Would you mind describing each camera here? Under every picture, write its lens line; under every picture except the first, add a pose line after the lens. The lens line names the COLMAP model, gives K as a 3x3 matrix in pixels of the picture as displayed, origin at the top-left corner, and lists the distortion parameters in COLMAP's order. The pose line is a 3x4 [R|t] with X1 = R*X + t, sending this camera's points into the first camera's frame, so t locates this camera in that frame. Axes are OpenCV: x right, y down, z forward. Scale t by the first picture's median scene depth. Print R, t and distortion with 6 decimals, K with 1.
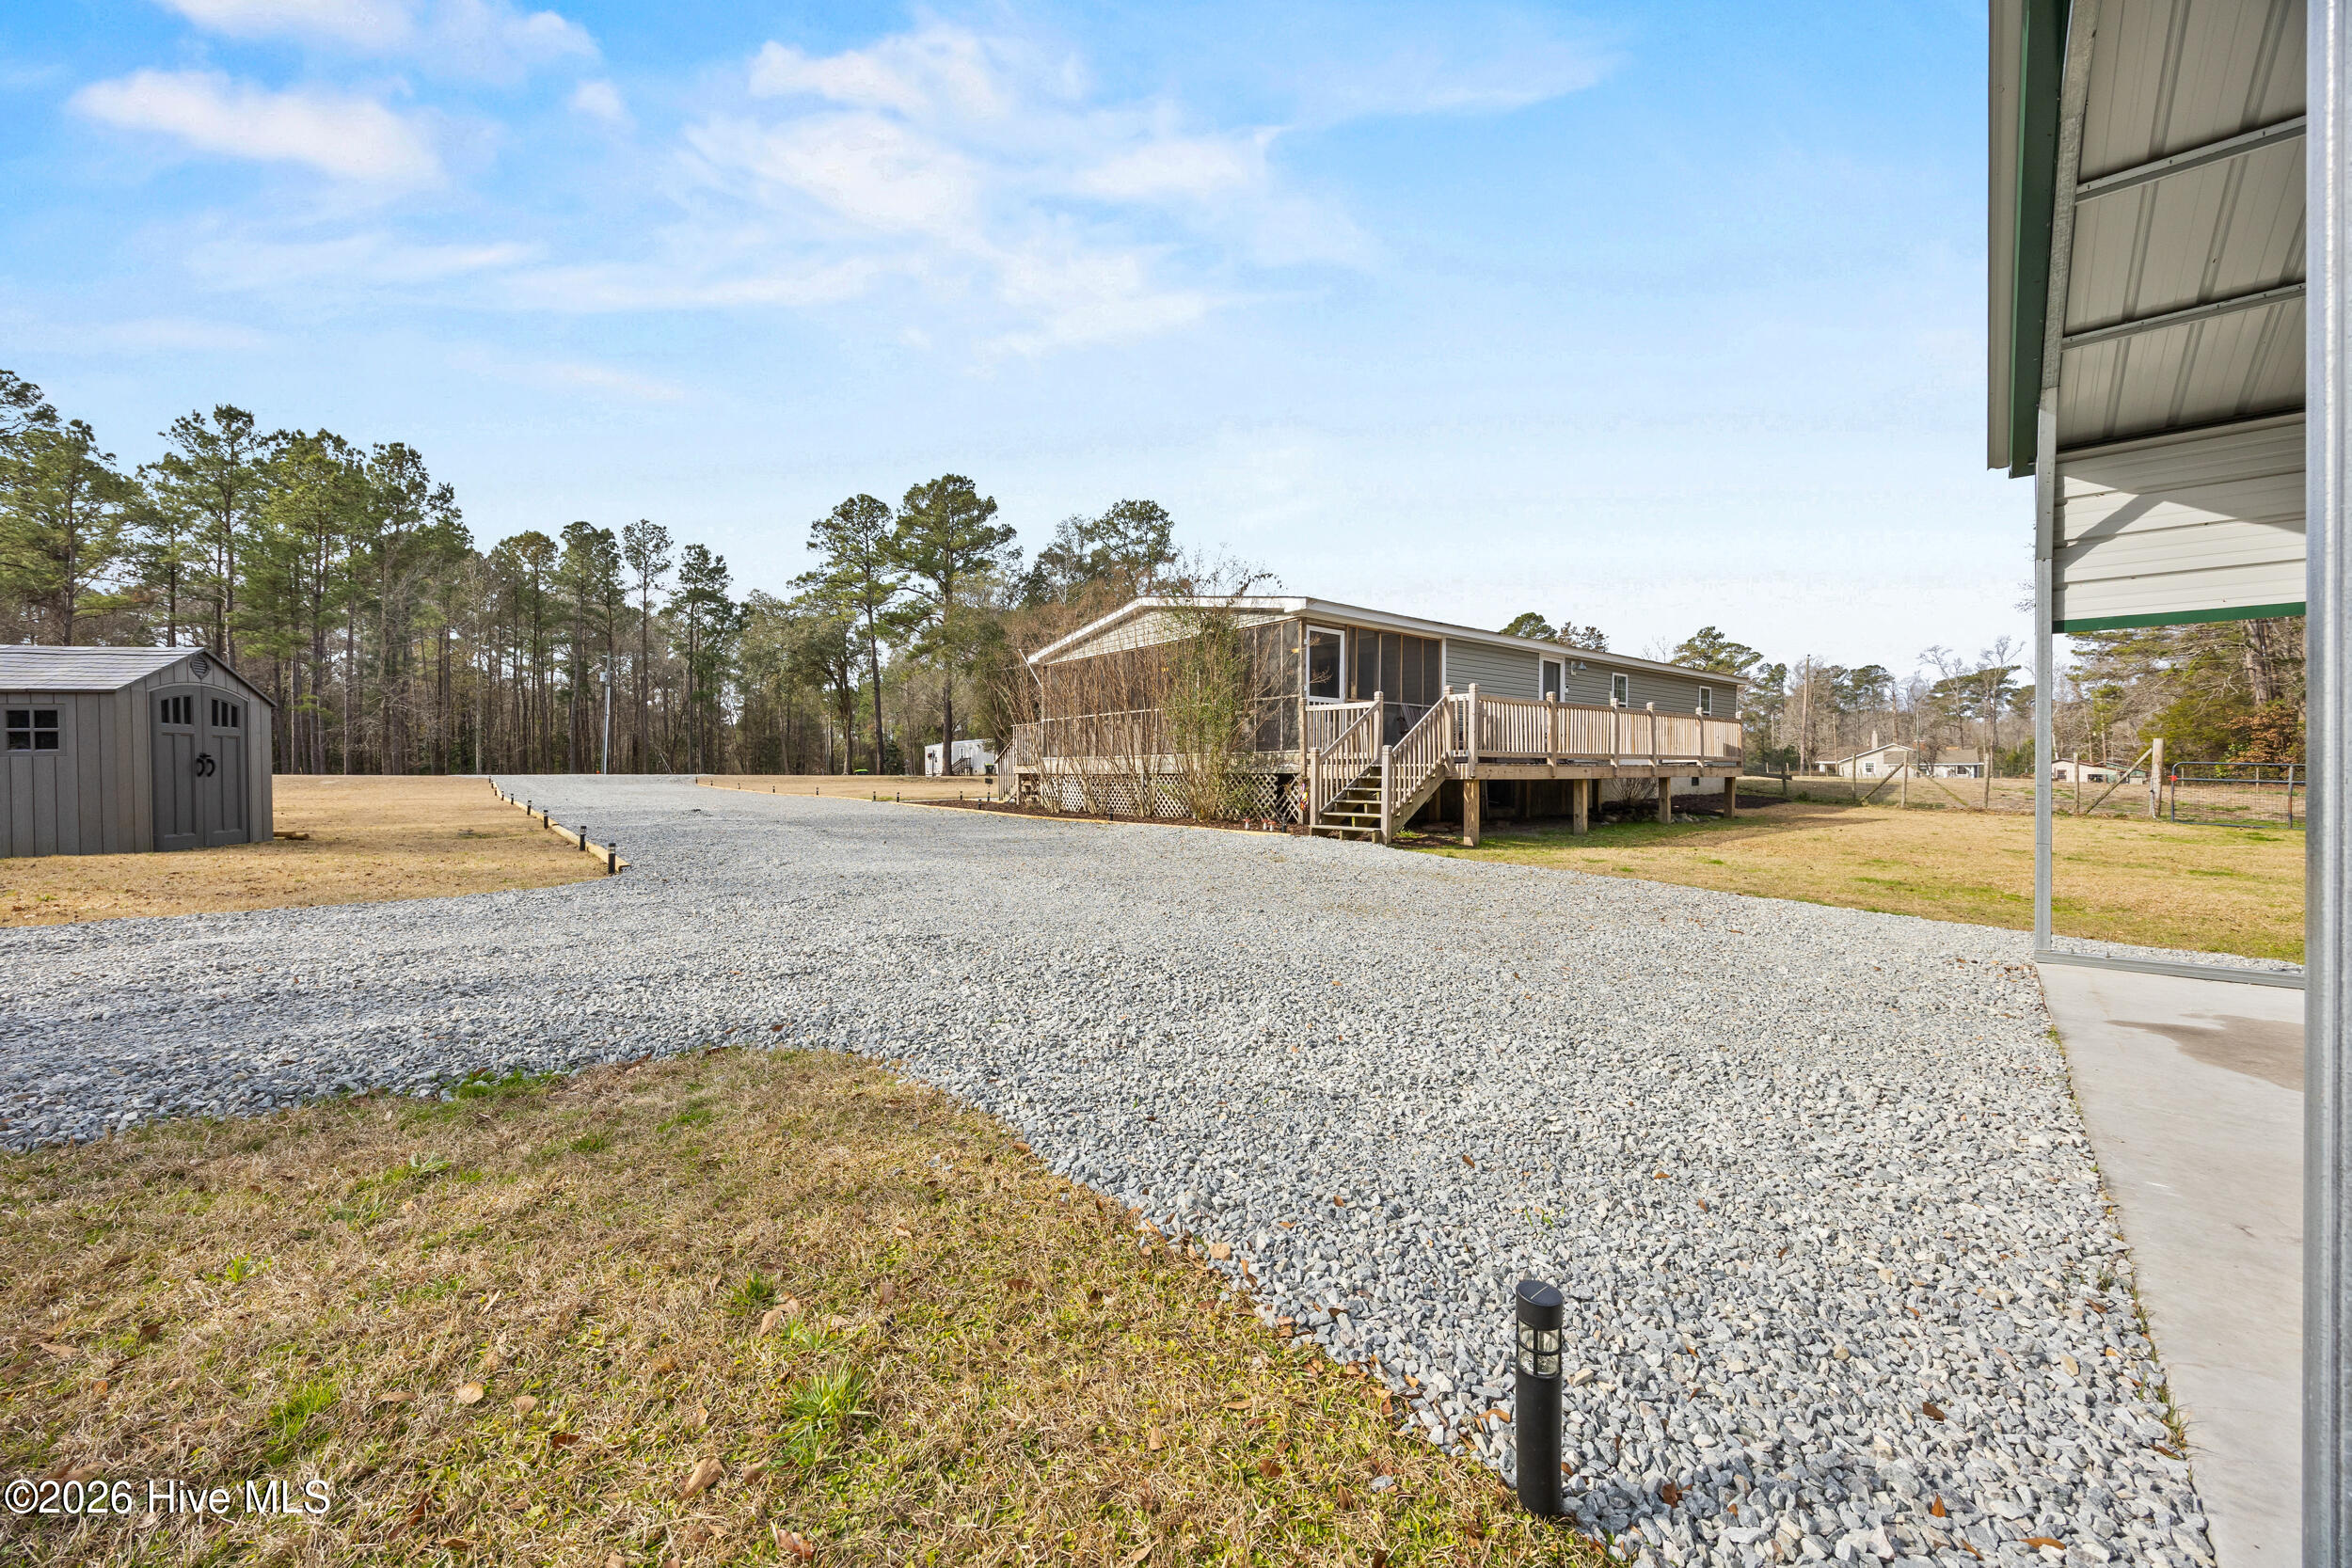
lens RADIAL K [[896.5, 0, 1175.2], [0, 896.5, 772.1], [0, 0, 1]] dist [-0.004012, -0.000615]
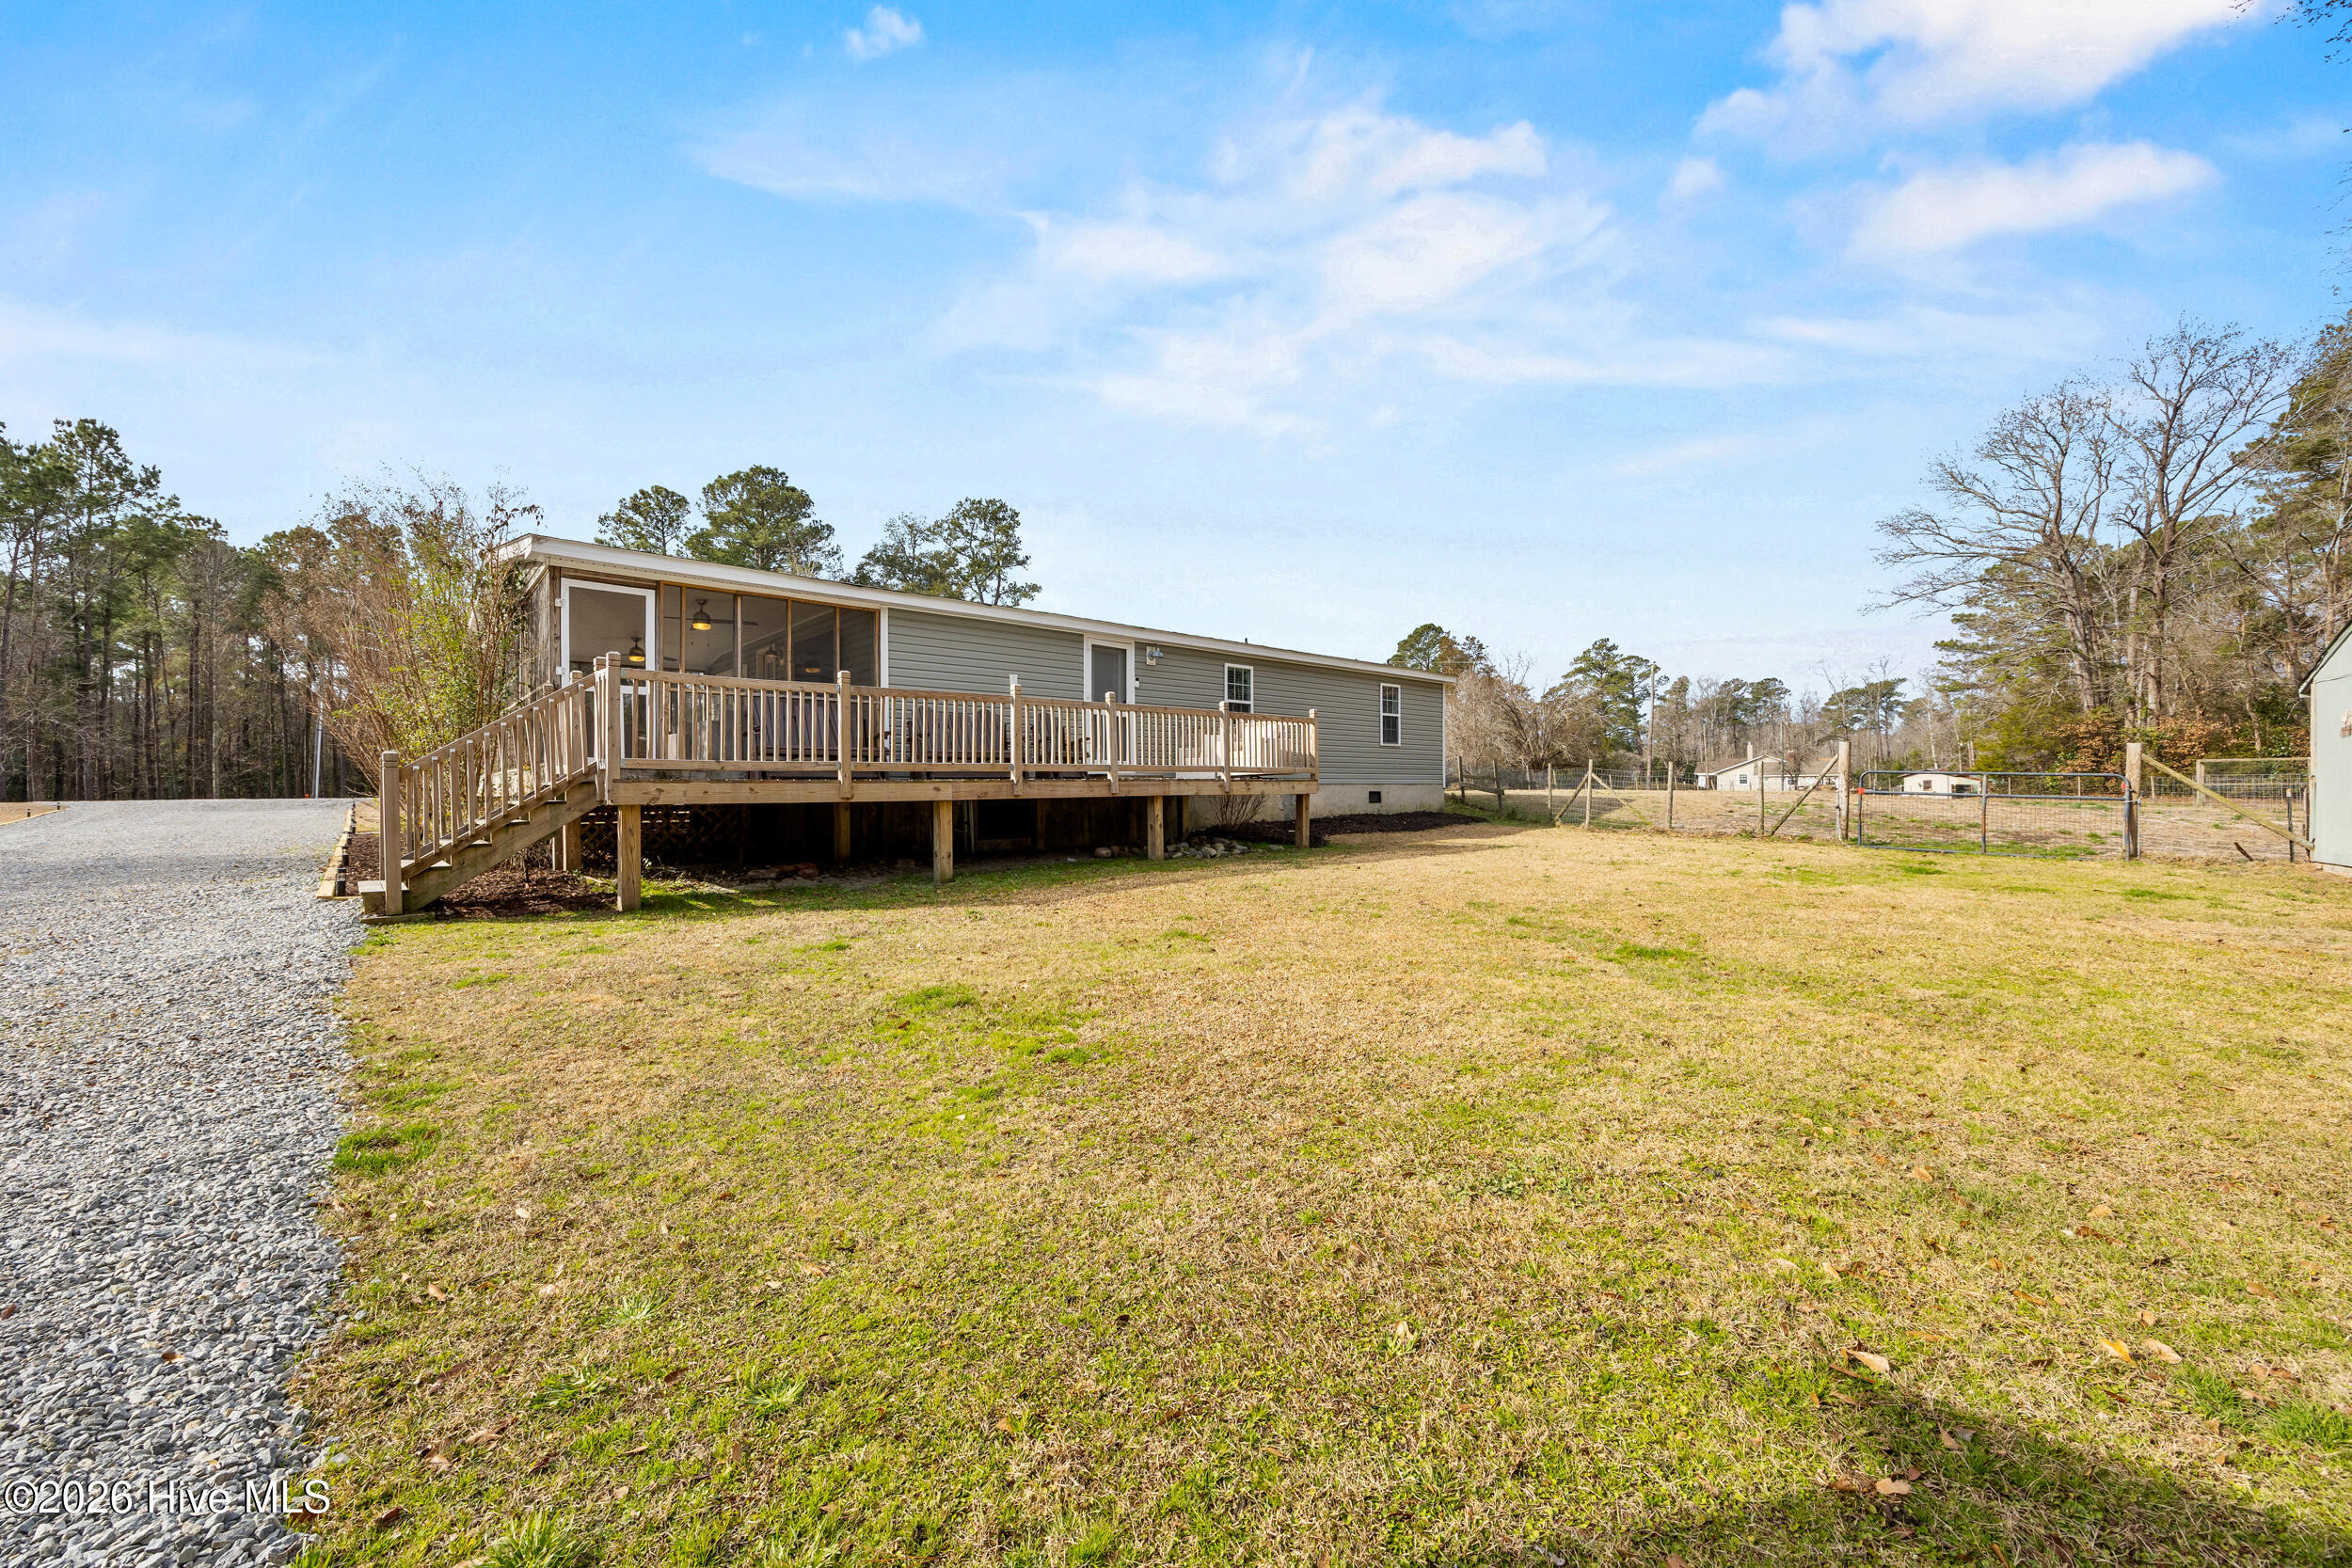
lens RADIAL K [[896.5, 0, 1172.1], [0, 896.5, 785.8], [0, 0, 1]] dist [-0.004012, -0.000615]
pose [[0.998612, -0.005764, 0.052351, 0.118080], [0.005859, 0.999981, -0.001660, -0.000188], [-0.052341, 0.001964, 0.998627, 0.059266]]
